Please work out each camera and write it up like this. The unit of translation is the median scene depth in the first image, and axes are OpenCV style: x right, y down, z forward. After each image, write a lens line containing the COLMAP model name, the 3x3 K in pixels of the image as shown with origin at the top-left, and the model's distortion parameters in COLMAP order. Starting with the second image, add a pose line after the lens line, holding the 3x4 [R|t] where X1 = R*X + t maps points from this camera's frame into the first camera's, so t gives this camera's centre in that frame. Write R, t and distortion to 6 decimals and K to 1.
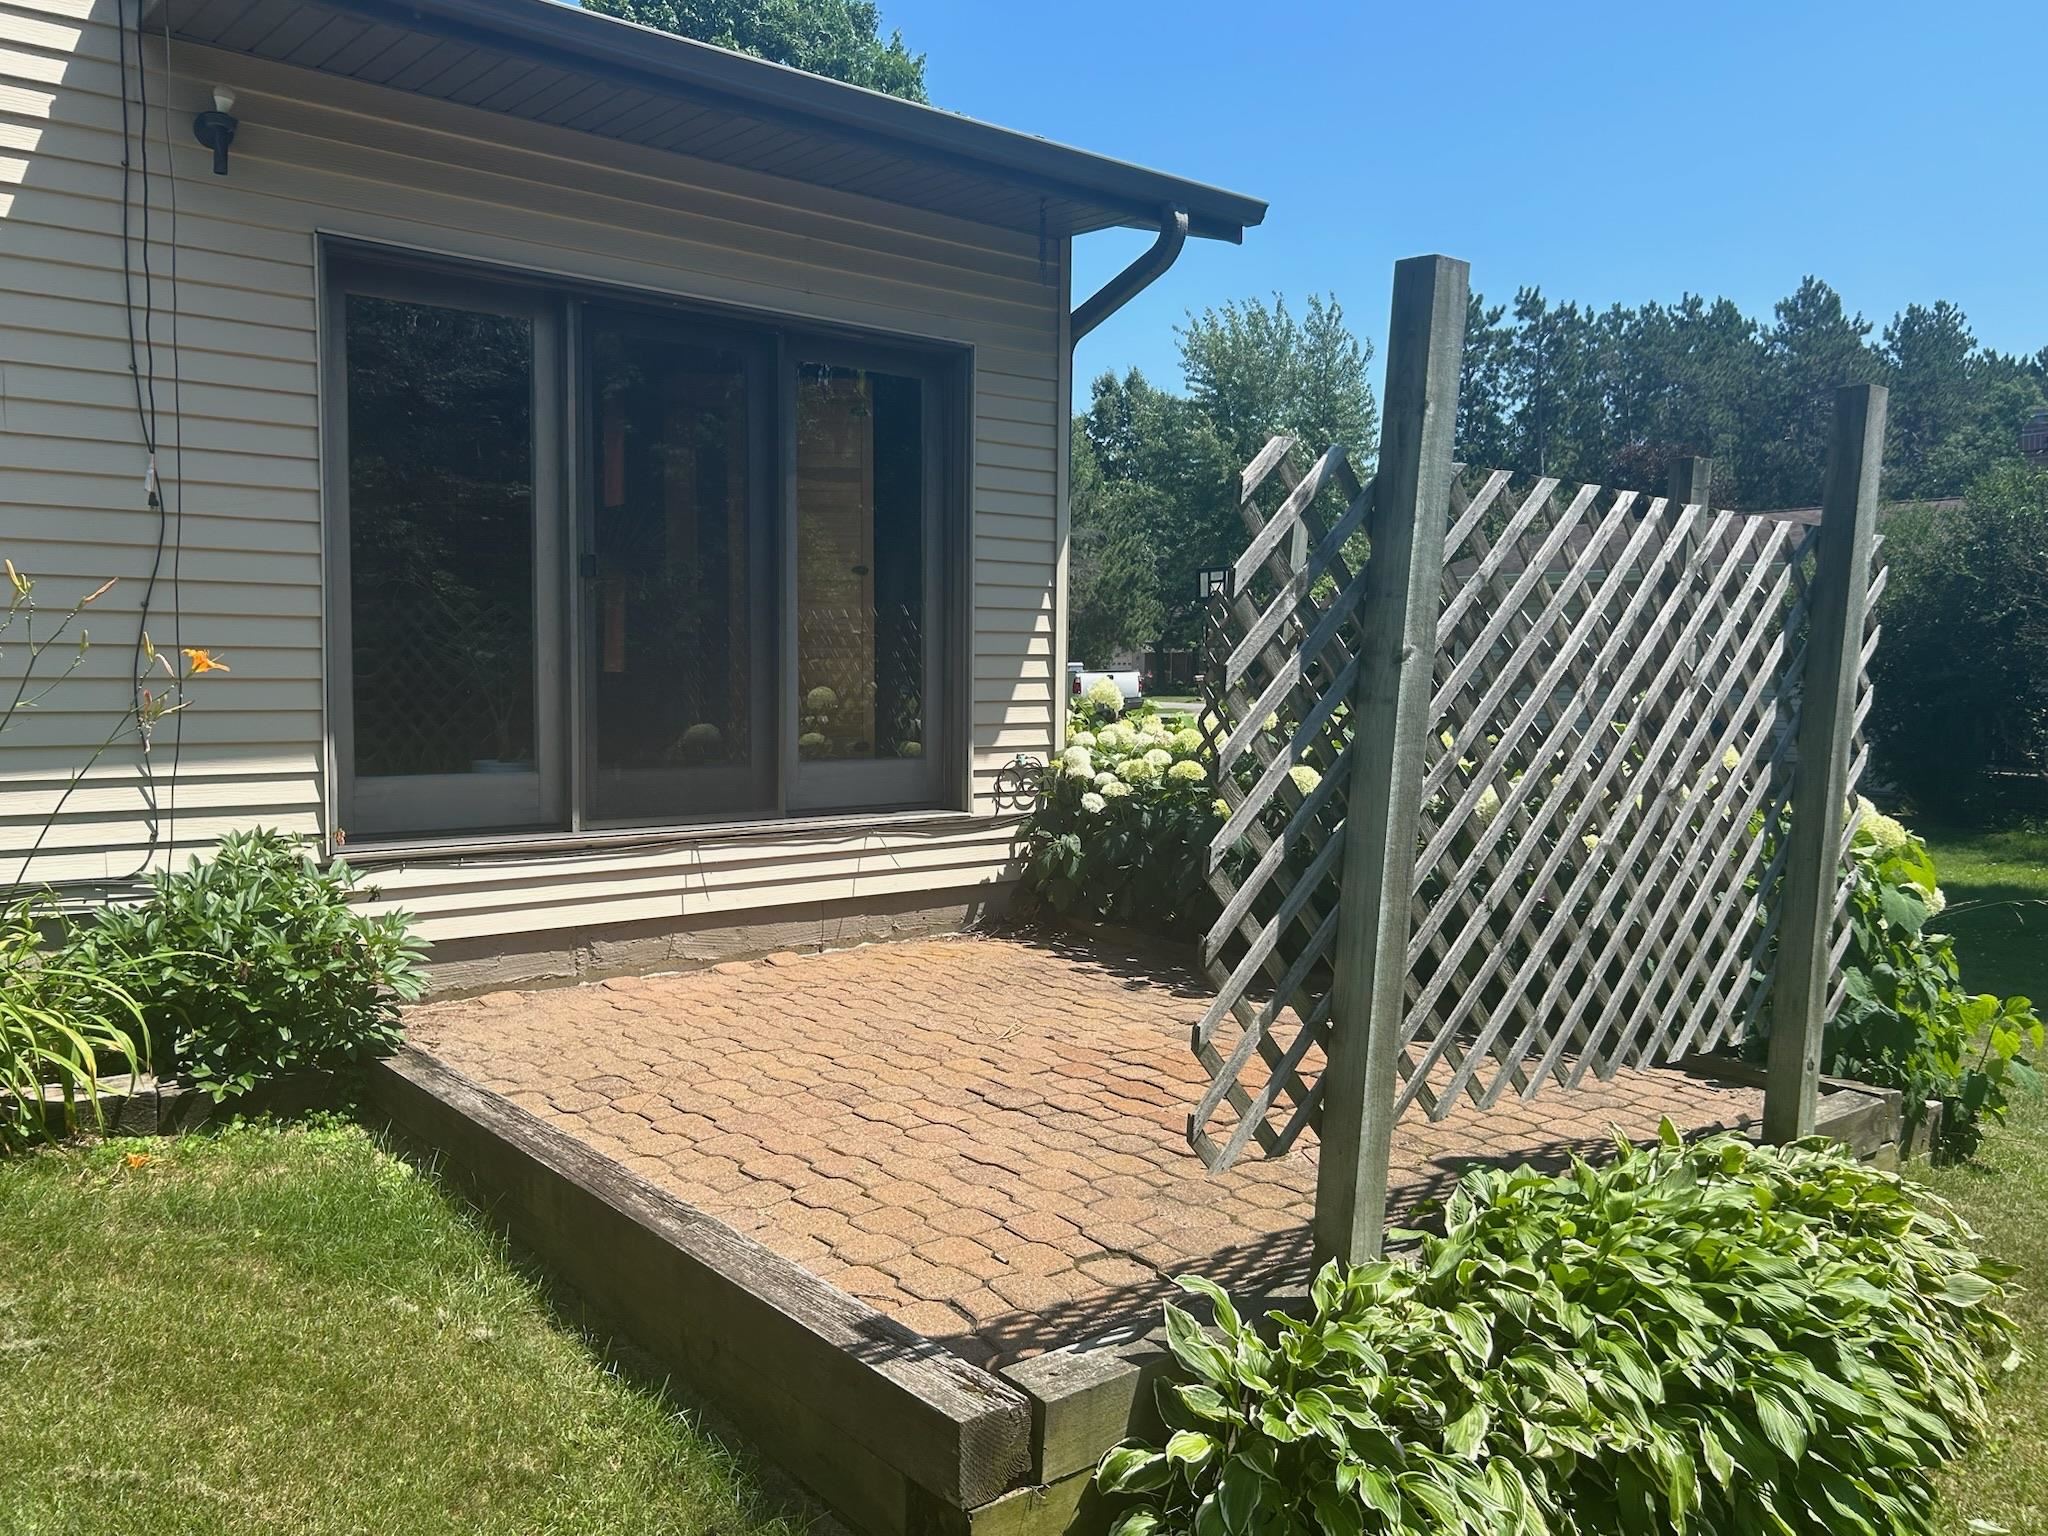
lens RADIAL K [[1594.3, 0, 1017.6], [0, 1594.3, 761.1], [0, 0, 1]] dist [0.038594, -0.012877]
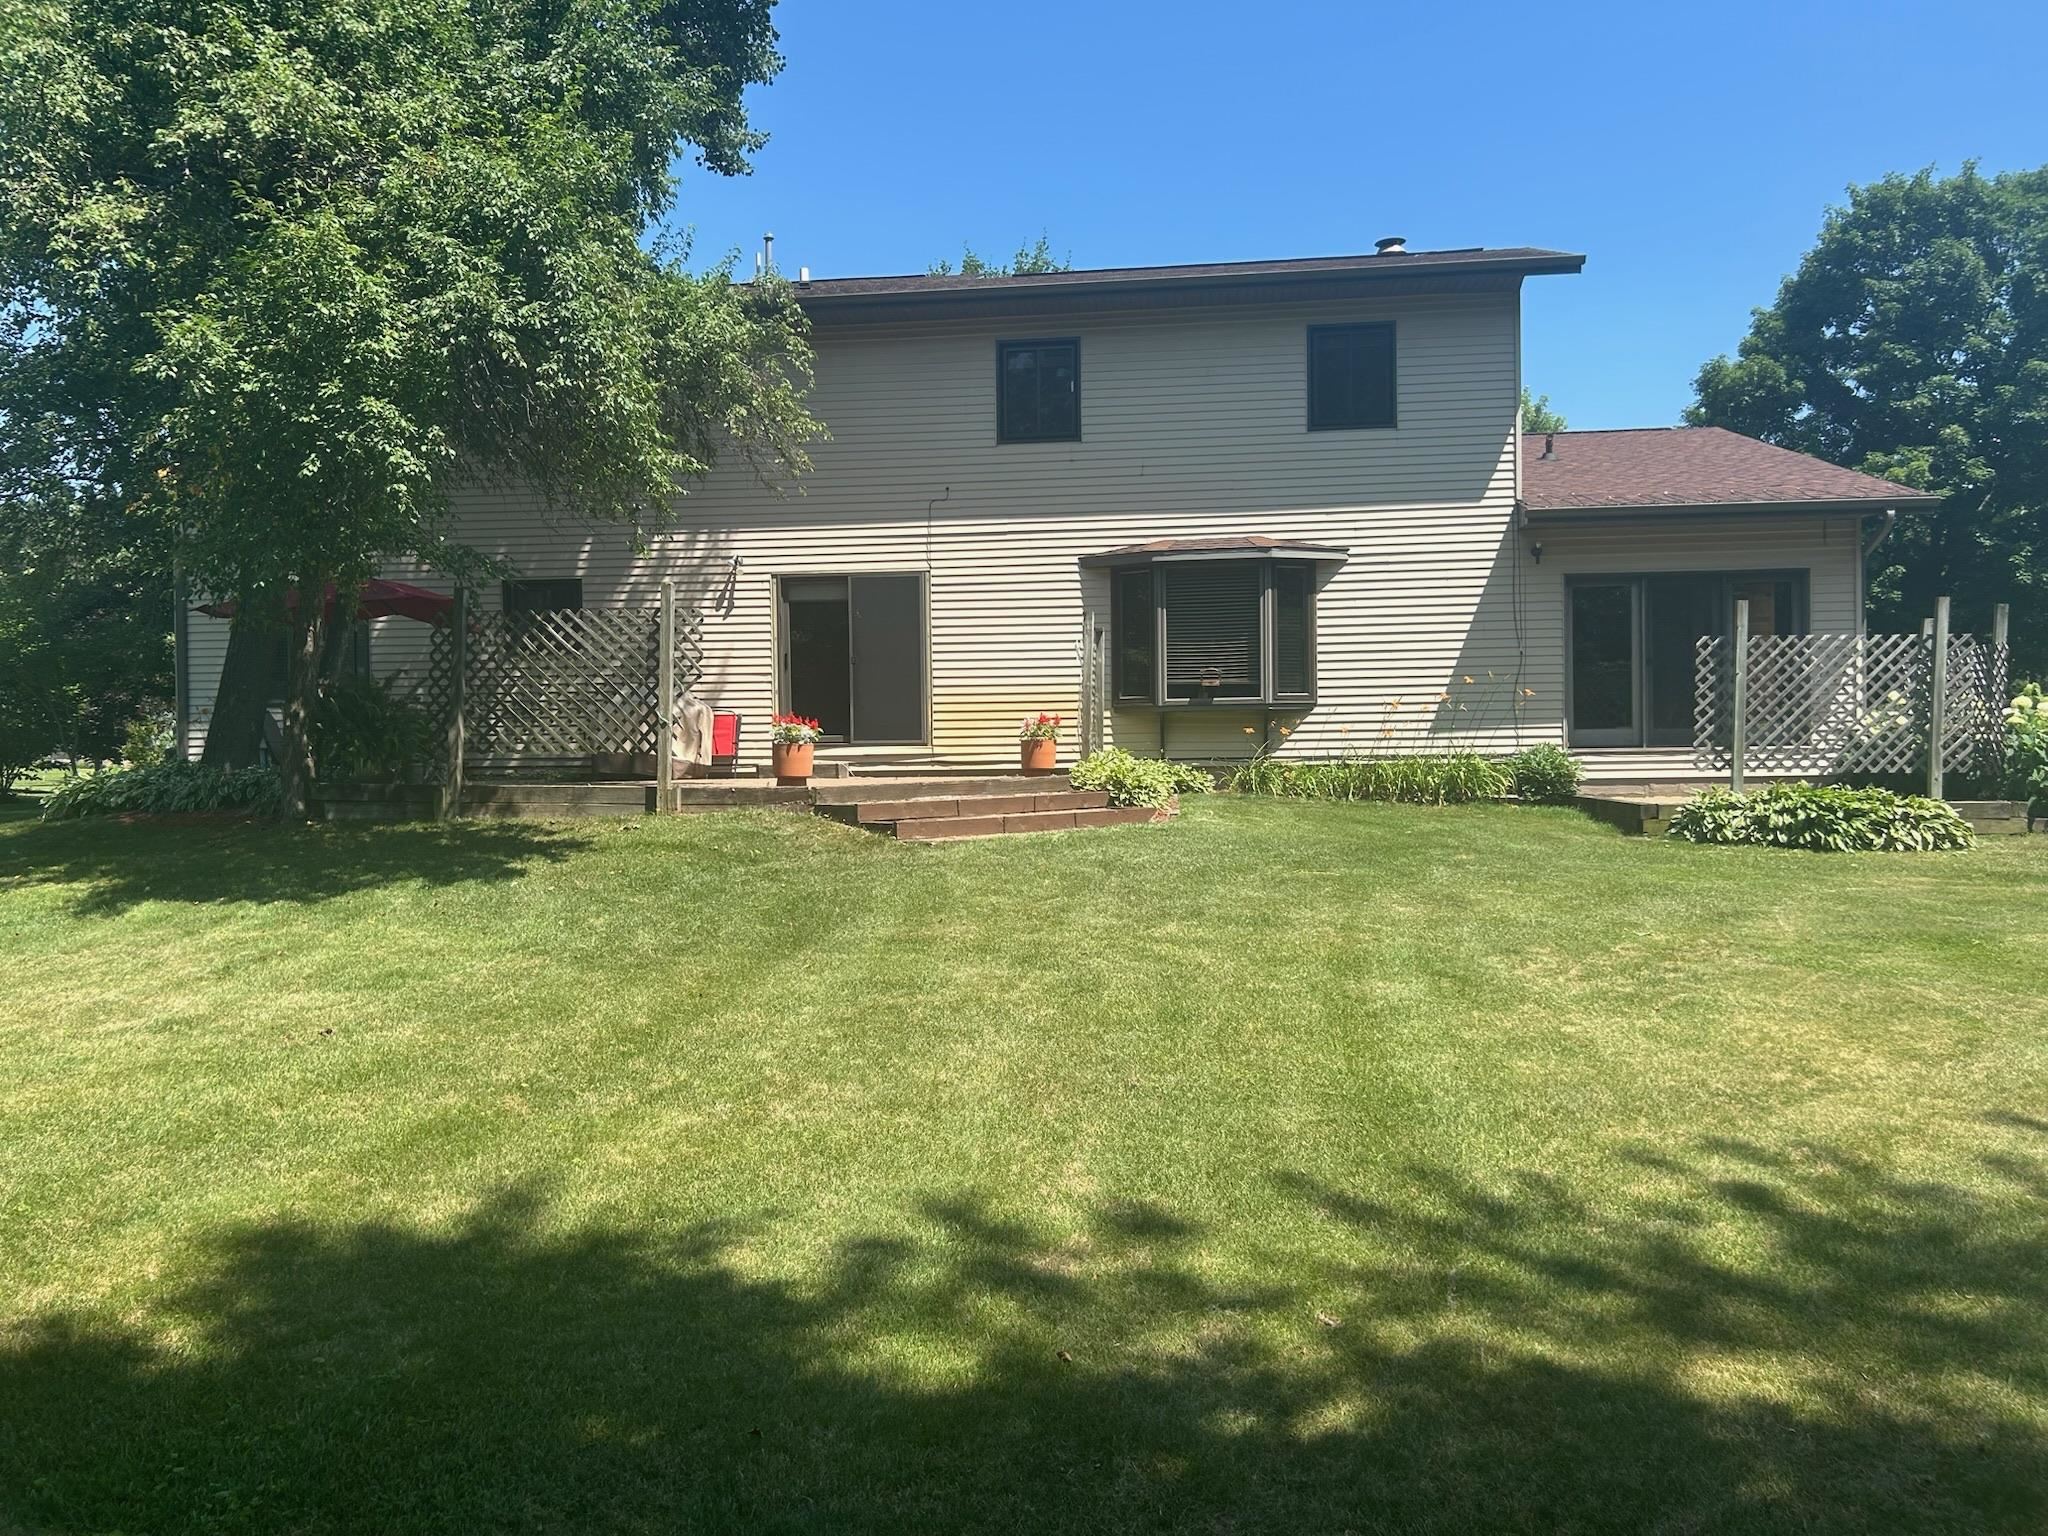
lens RADIAL K [[1594.3, 0, 1025.3], [0, 1594.3, 774.0], [0, 0, 1]] dist [0.038594, -0.012877]
pose [[0.698122, -0.011914, -0.715880, 1.273675], [-0.022694, 0.998991, -0.038757, 0.279269], [0.715619, 0.043303, 0.697147, -2.315143]]
